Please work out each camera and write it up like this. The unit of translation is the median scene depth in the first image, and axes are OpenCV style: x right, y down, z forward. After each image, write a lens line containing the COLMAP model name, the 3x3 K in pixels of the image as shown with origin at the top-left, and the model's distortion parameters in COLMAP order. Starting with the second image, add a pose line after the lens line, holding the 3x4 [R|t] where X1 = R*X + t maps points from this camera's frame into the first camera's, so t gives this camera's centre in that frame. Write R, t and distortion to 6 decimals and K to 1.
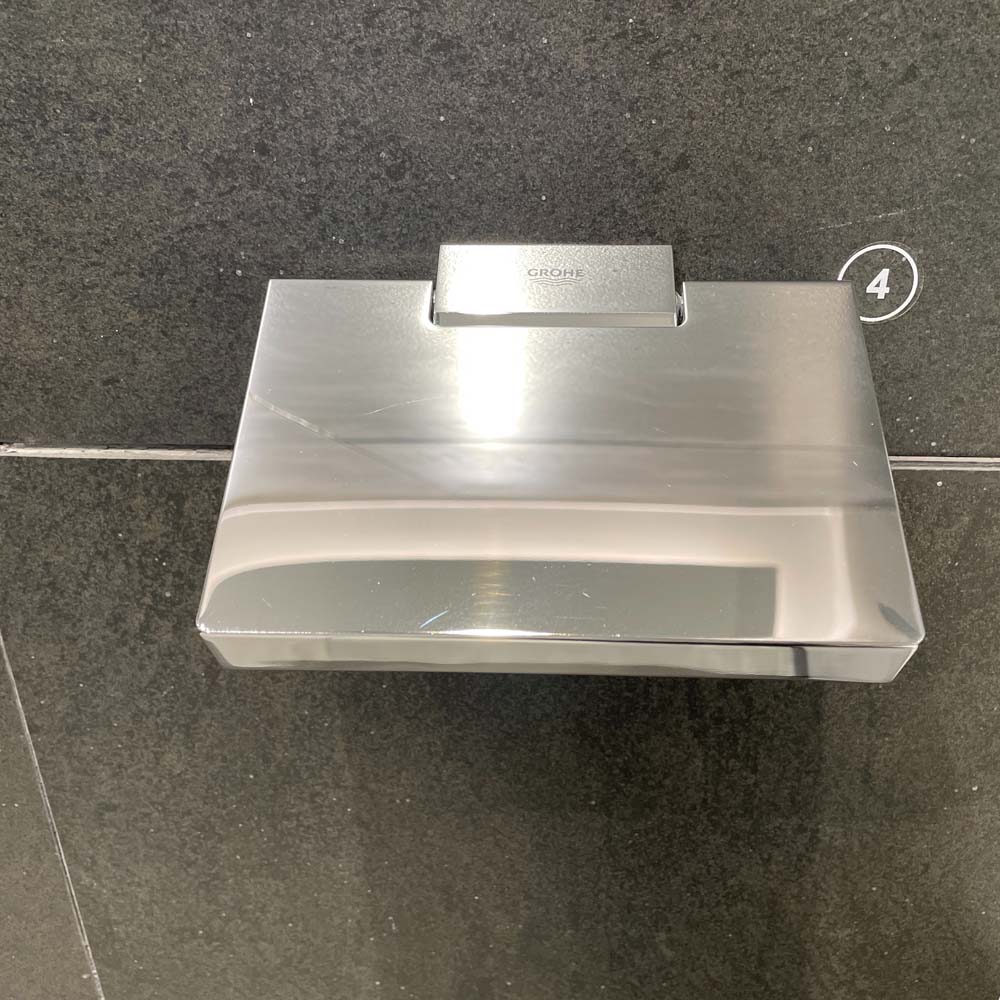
lens RADIAL K [[1021.5, 0, 500.0], [0, 1021.5, 500.0], [0, 0, 1]] dist [0.042870, -0.063196]
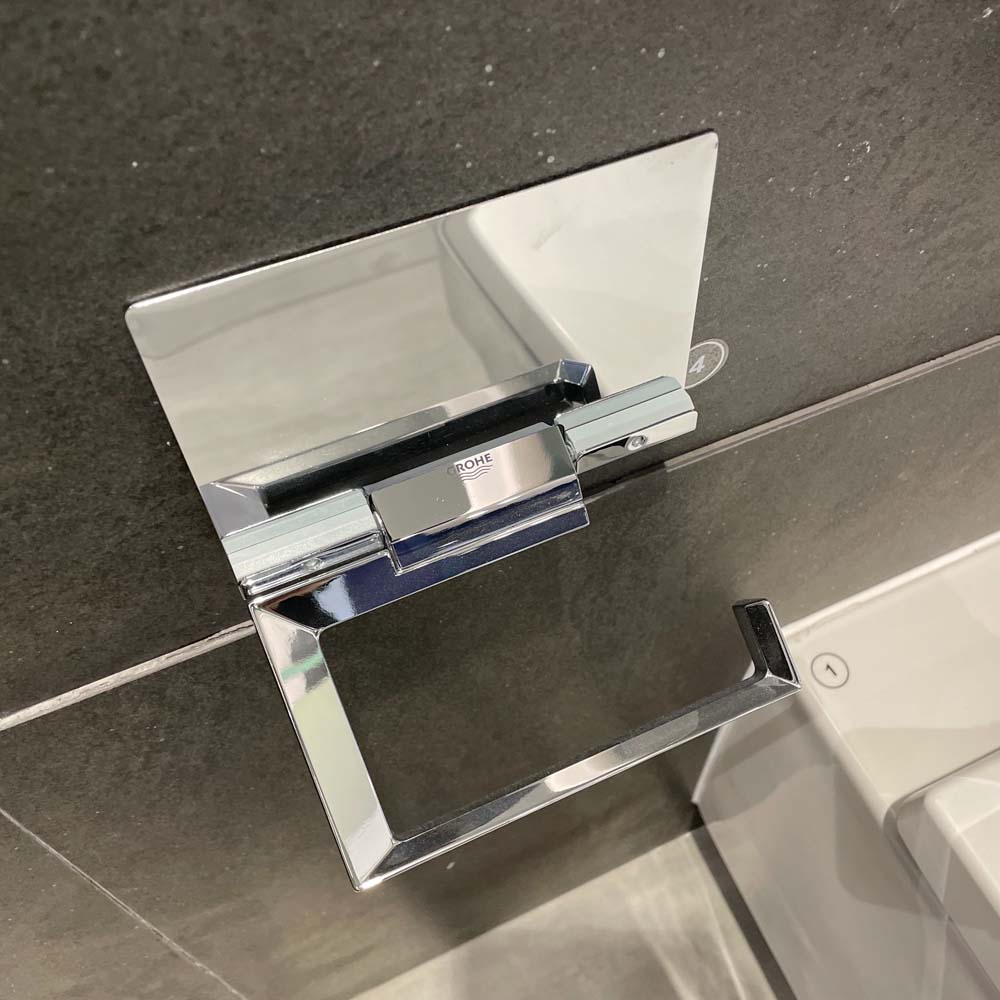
lens RADIAL K [[998.4, 0, 500.0], [0, 998.4, 500.0], [0, 0, 1]] dist [0.017848, -0.013336]
pose [[0.891348, -0.371625, 0.259601, -0.221667], [0.212386, 0.848278, 0.485095, -0.727720], [-0.400488, -0.377253, 0.835039, 0.032405]]
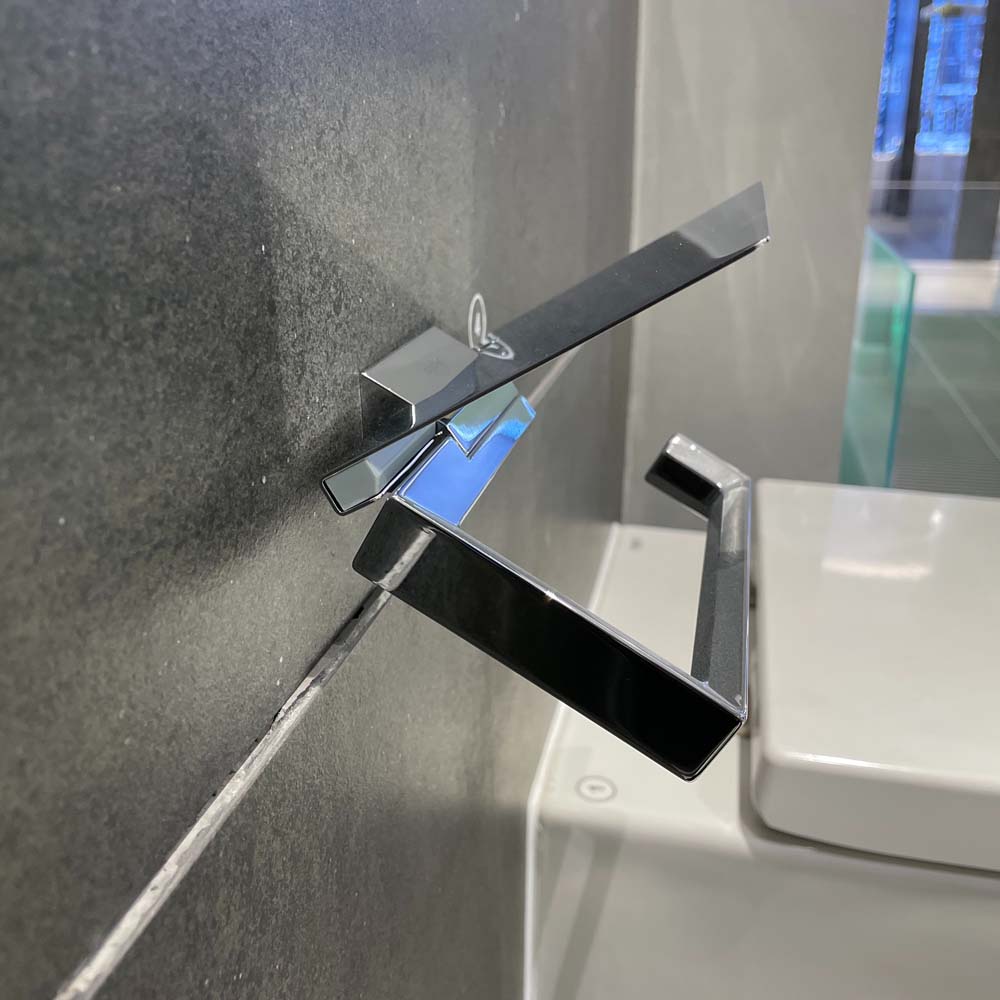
lens RADIAL K [[1027.1, 0, 500.0], [0, 1027.1, 500.0], [0, 0, 1]] dist [0.043633, -0.073865]
pose [[0.182049, -0.343021, 0.921518, -0.950731], [0.465992, 0.855351, 0.226333, -0.312026], [-0.865858, 0.388216, 0.315560, 0.663309]]
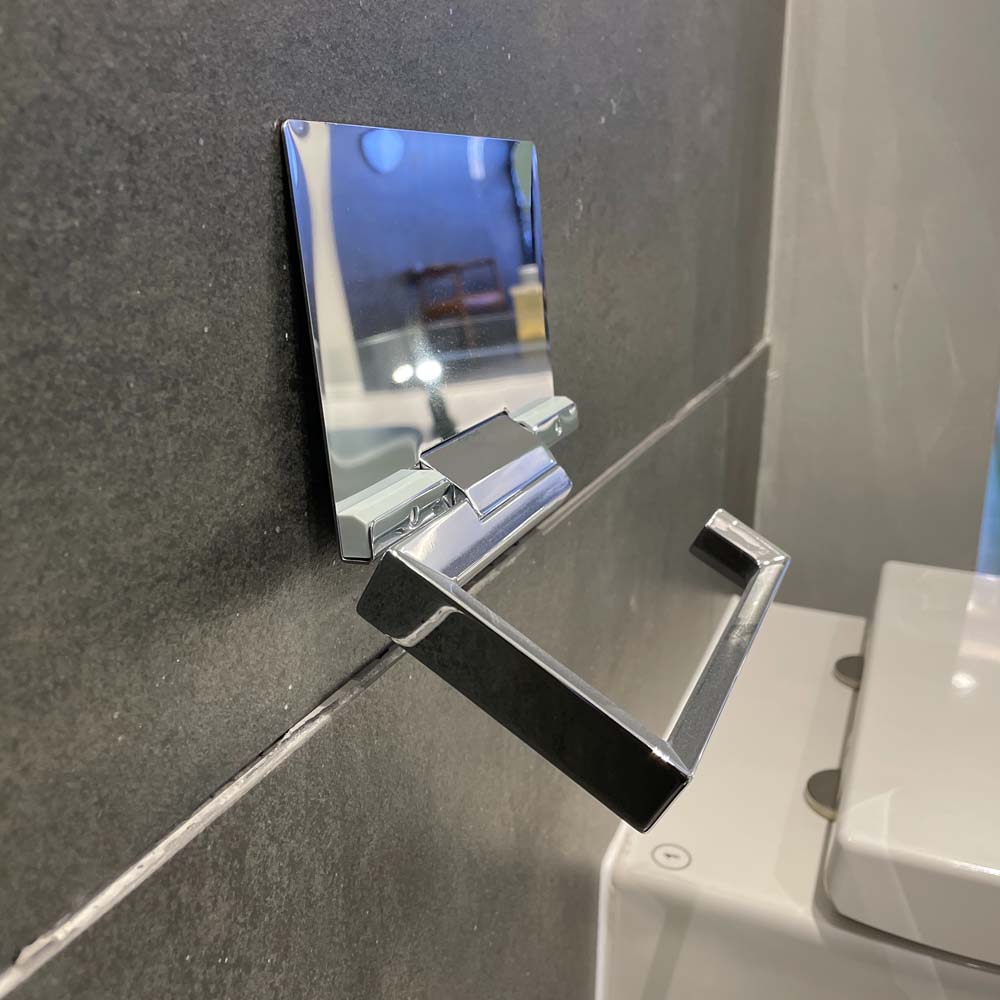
lens RADIAL K [[1021.5, 0, 500.0], [0, 1021.5, 500.0], [0, 0, 1]] dist [0.042870, -0.063196]
pose [[0.352393, -0.273409, 0.895023, -0.995243], [0.442545, 0.891370, 0.098052, -0.258048], [-0.824605, 0.361535, 0.435108, 0.492847]]
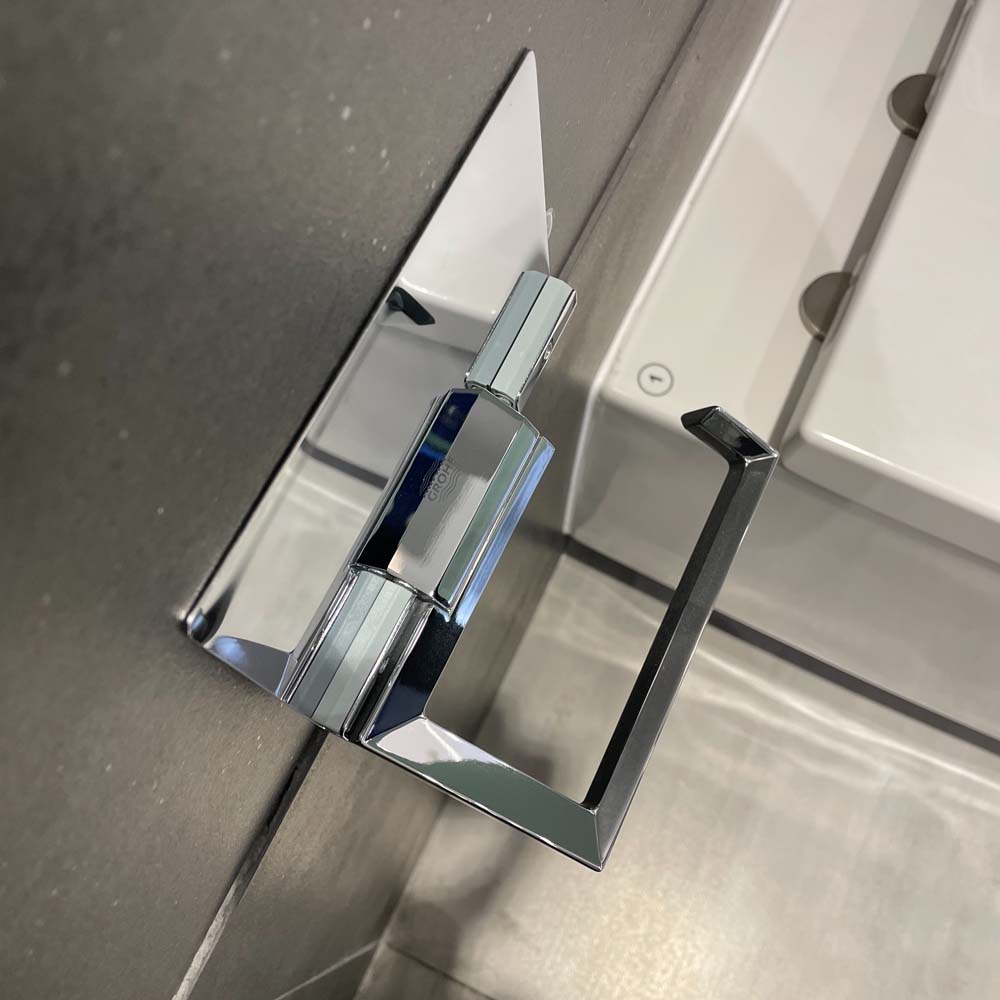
lens RADIAL K [[1021.5, 0, 500.0], [0, 1021.5, 500.0], [0, 0, 1]] dist [0.042870, -0.063196]
pose [[0.401616, -0.858611, 0.318577, -0.288862], [0.419552, 0.481711, 0.769371, -1.031202], [-0.814052, -0.175332, 0.553694, 0.347194]]
